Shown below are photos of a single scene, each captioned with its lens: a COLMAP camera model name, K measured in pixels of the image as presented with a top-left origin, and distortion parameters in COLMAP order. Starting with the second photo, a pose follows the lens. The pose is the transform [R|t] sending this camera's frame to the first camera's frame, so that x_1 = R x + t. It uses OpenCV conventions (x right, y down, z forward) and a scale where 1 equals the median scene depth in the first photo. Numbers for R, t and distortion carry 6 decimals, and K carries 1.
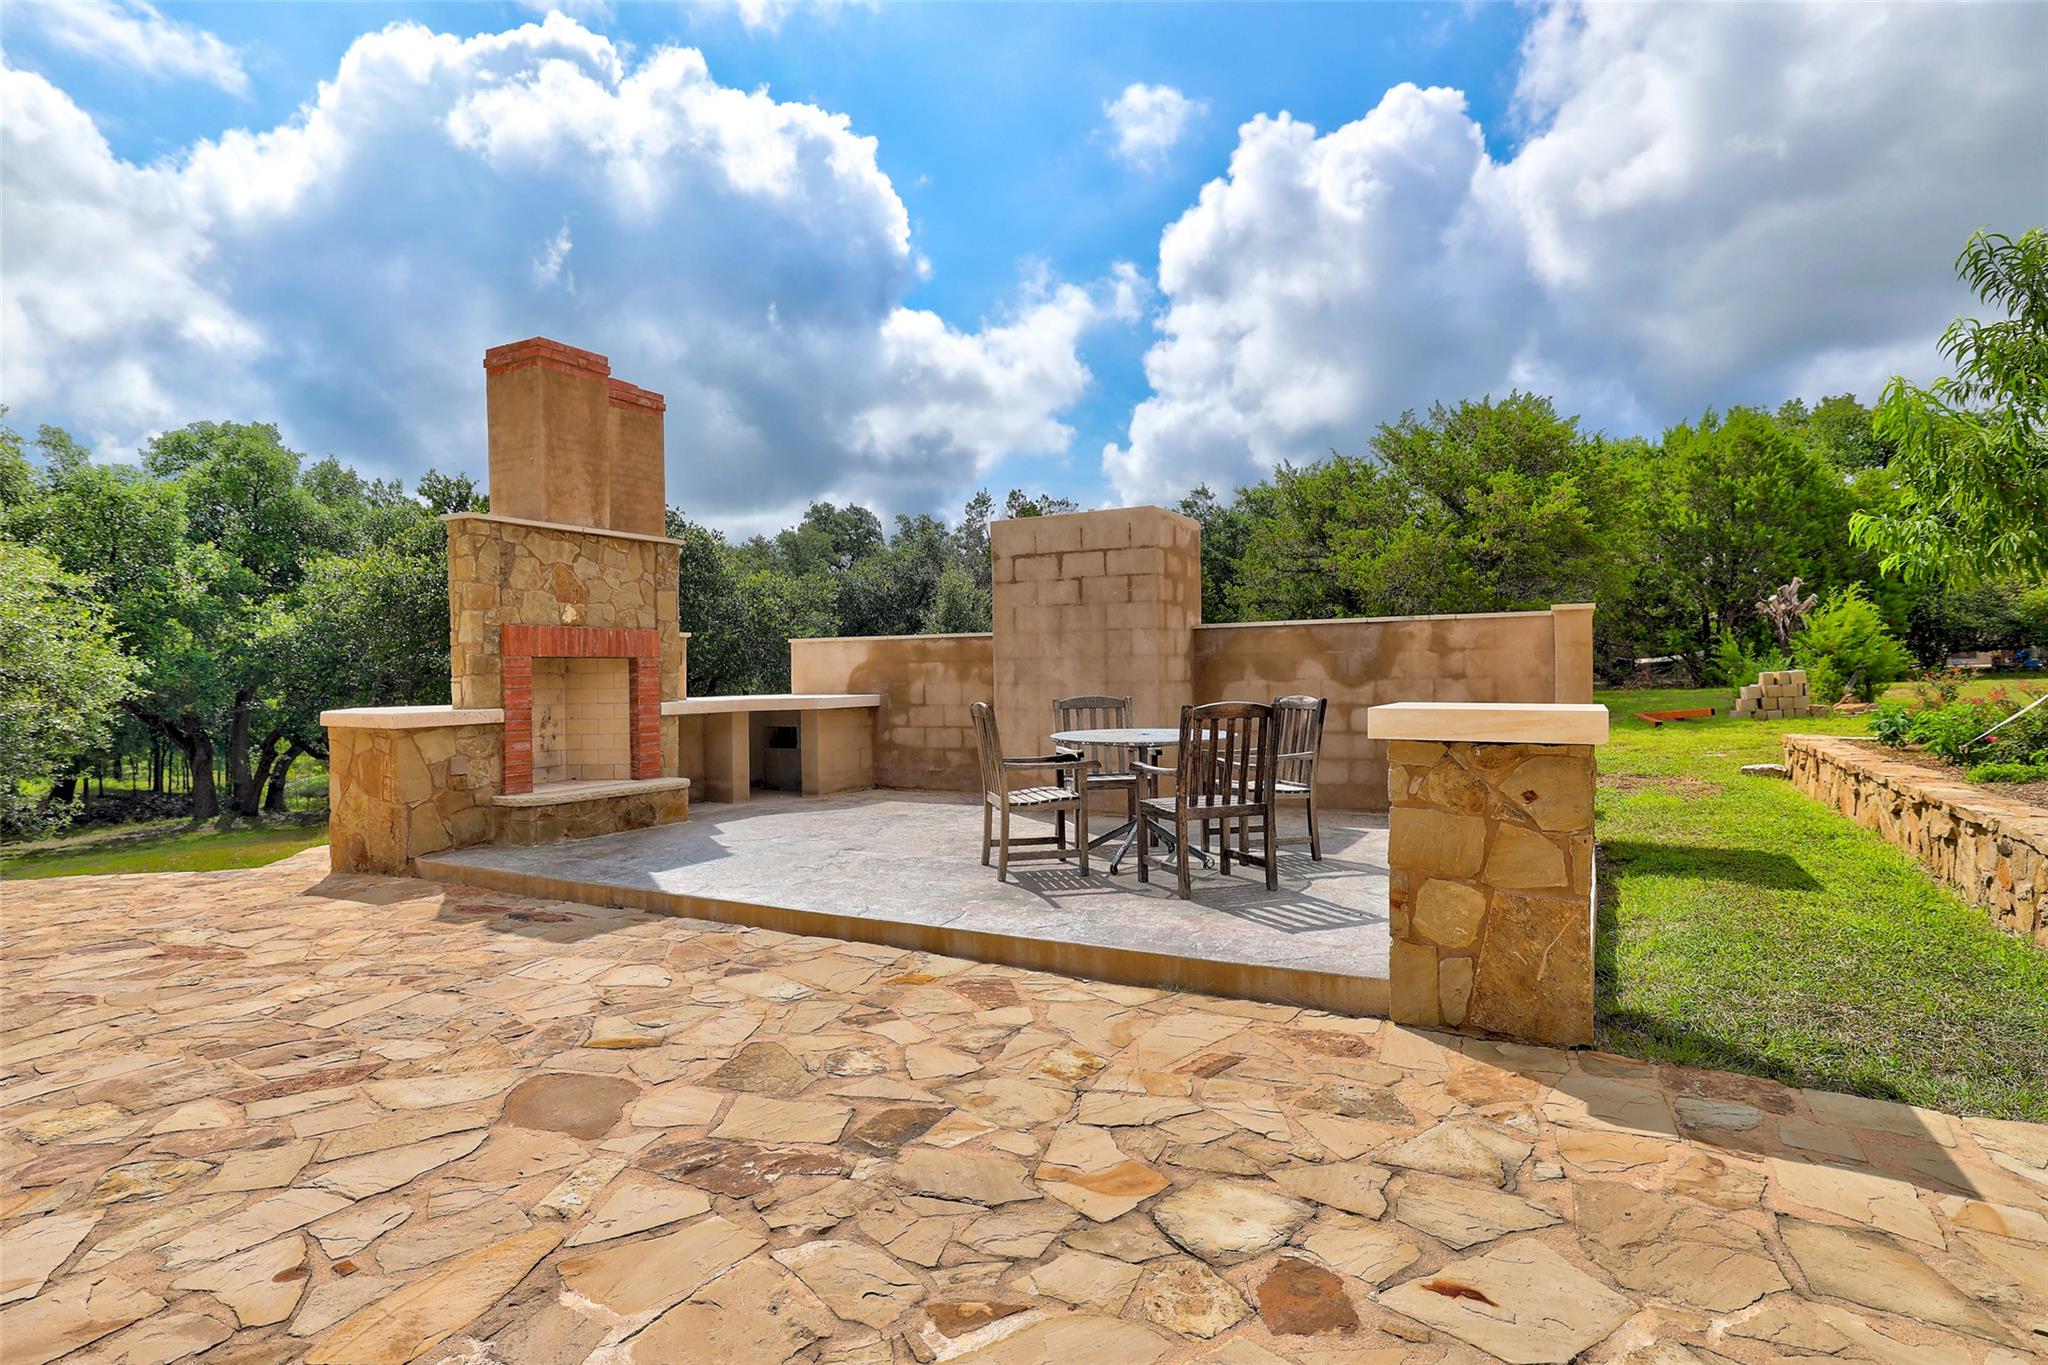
lens RADIAL K [[1095.9, 0, 1017.9], [0, 1095.9, 721.3], [0, 0, 1]] dist [-0.002612, 0.008764]
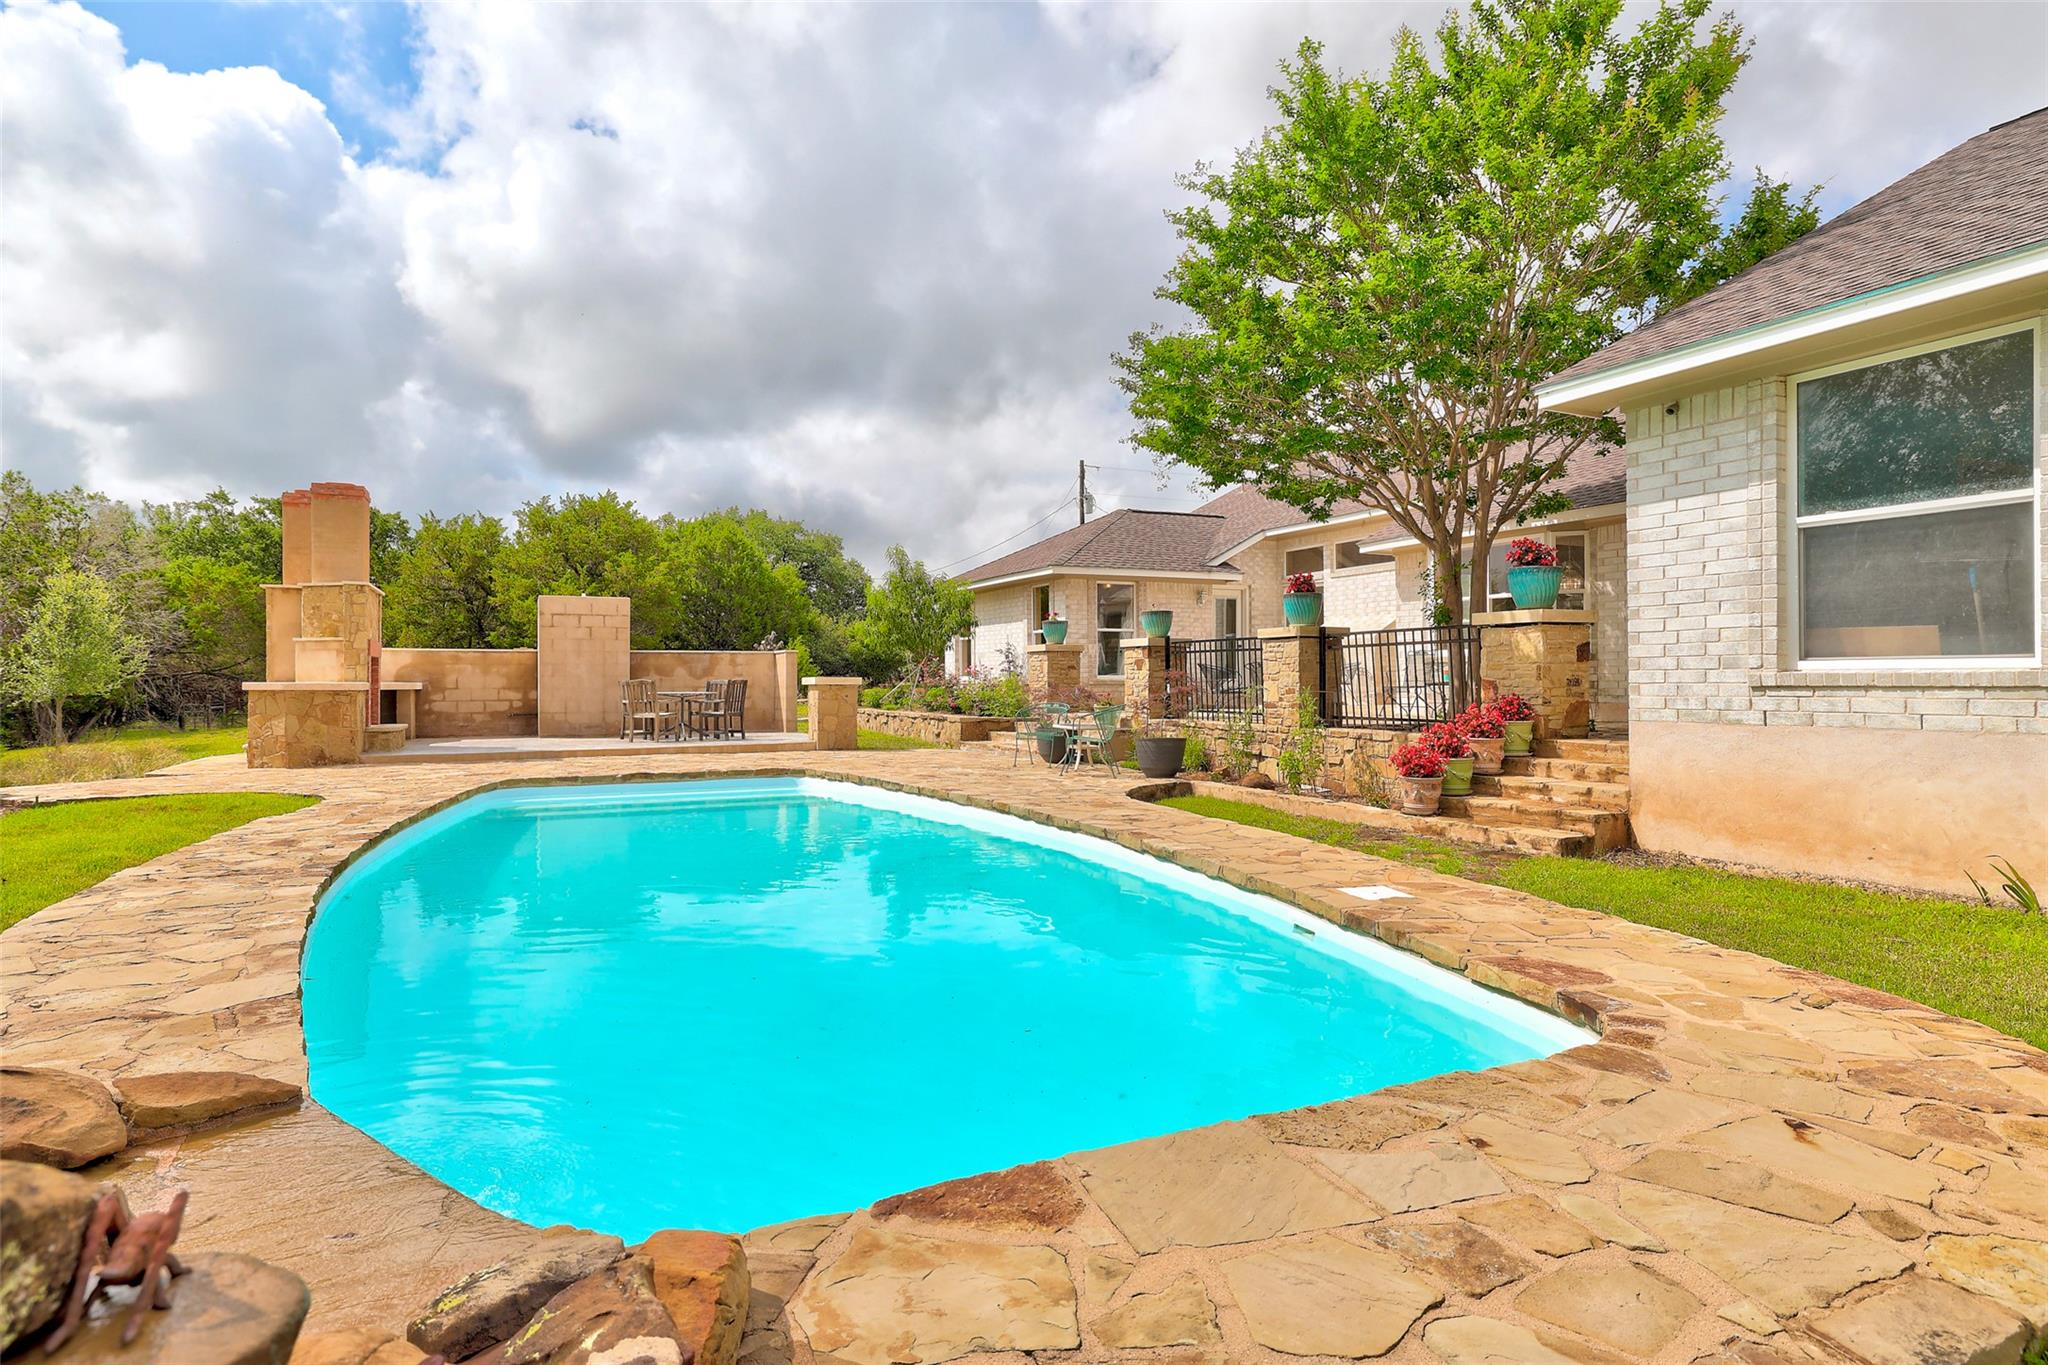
lens RADIAL K [[1095.9, 0, 1025.4], [0, 1095.9, 701.7], [0, 0, 1]] dist [-0.002612, 0.008764]
pose [[0.564901, -0.001899, 0.825157, -0.479726], [0.031383, 0.999323, -0.019185, 0.032417], [-0.824562, 0.036733, 0.564578, -0.355681]]
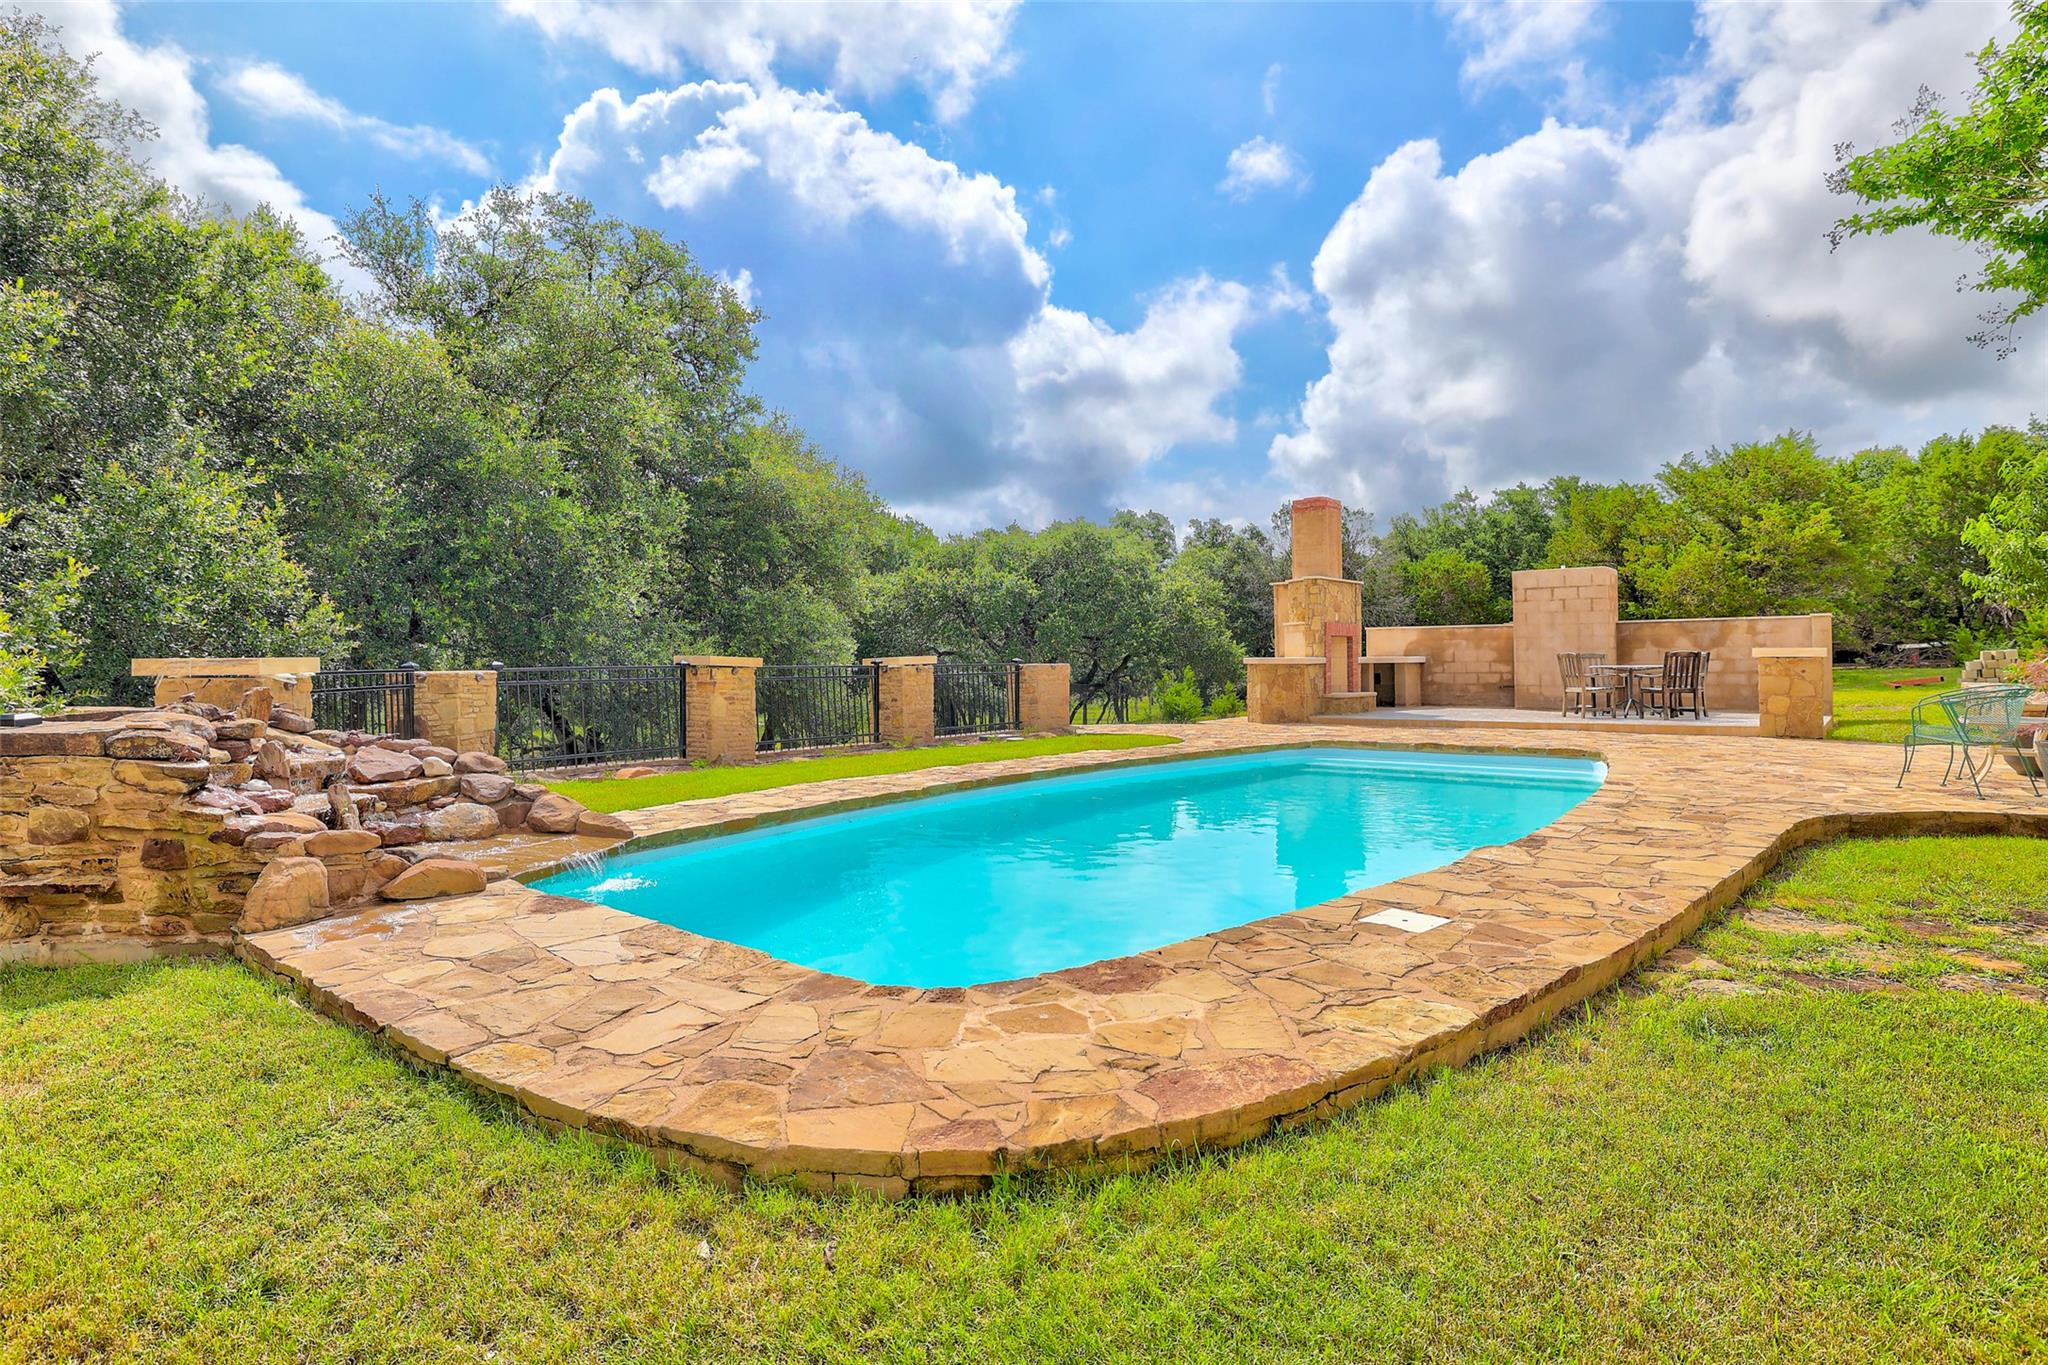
lens RADIAL K [[1095.9, 0, 1015.4], [0, 1095.9, 675.6], [0, 0, 1]] dist [-0.002612, 0.008764]
pose [[0.984414, 0.007815, -0.175694, -0.238798], [-0.013052, 0.999504, -0.028673, 0.035520], [0.175382, 0.030519, 0.984027, -0.495169]]
